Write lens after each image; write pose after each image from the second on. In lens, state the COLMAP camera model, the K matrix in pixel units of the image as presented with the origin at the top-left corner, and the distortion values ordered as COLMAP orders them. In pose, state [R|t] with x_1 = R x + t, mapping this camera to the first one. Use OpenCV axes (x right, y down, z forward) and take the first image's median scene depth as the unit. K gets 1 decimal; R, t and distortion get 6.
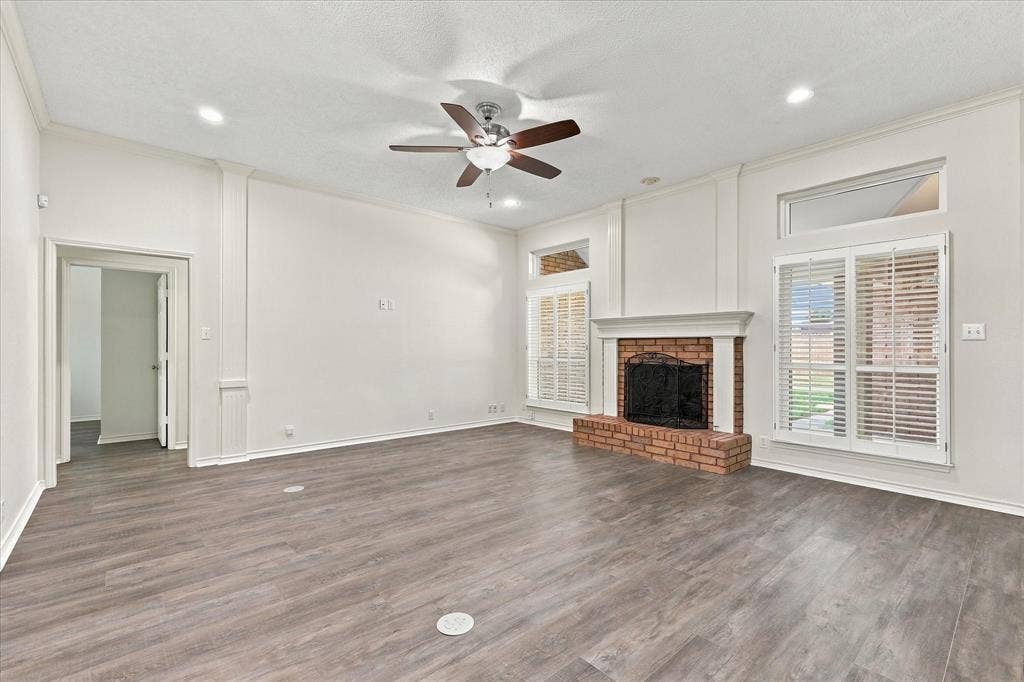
lens RADIAL K [[451.2, 0, 515.7], [0, 451.2, 342.8], [0, 0, 1]] dist [0.001037, -0.000231]
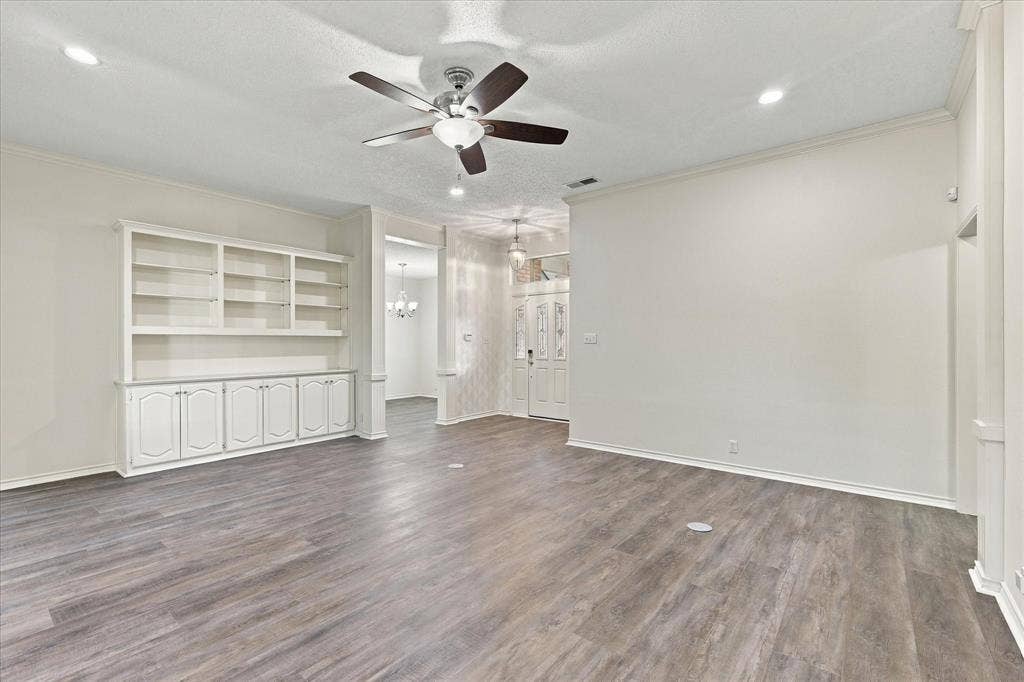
lens RADIAL K [[444.3, 0, 523.9], [0, 444.3, 341.8], [0, 0, 1]] dist [0.002845, 0.000383]
pose [[-0.982082, 0.000515, -0.188455, -0.023901], [0.002991, 0.999913, -0.012850, -0.006005], [0.188432, -0.013183, -0.981998, 1.880445]]
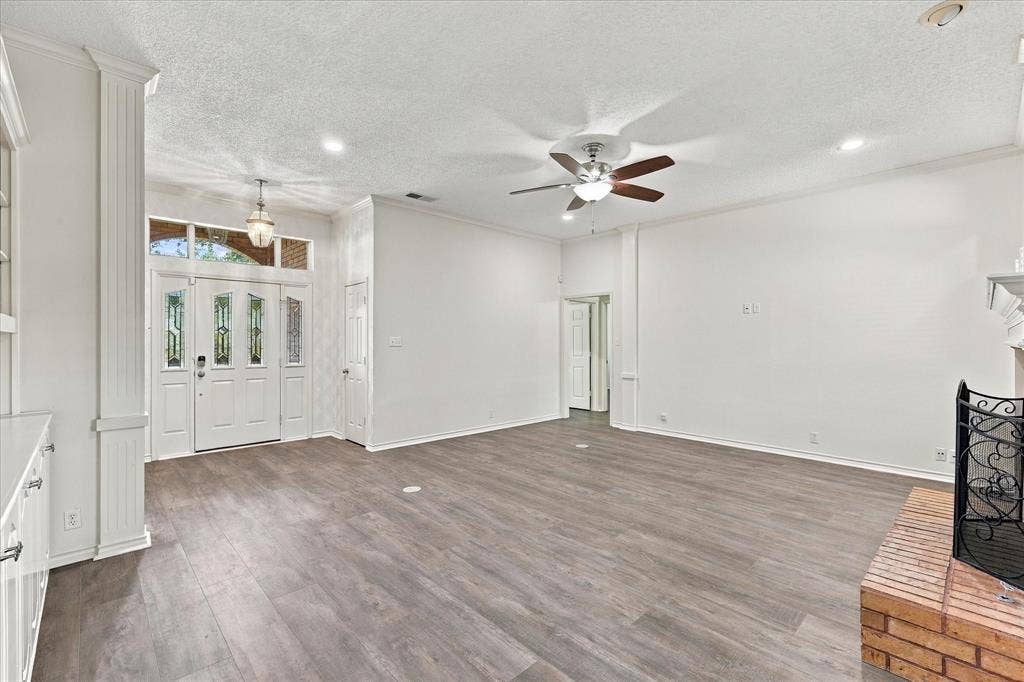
lens RADIAL K [[443.6, 0, 511.4], [0, 443.6, 338.6], [0, 0, 1]] dist [0.010501, -0.000007]
pose [[0.035192, -0.007436, -0.999353, 1.072524], [0.009968, 0.999925, -0.007089, -0.032010], [0.999331, -0.009712, 0.035263, 0.767398]]
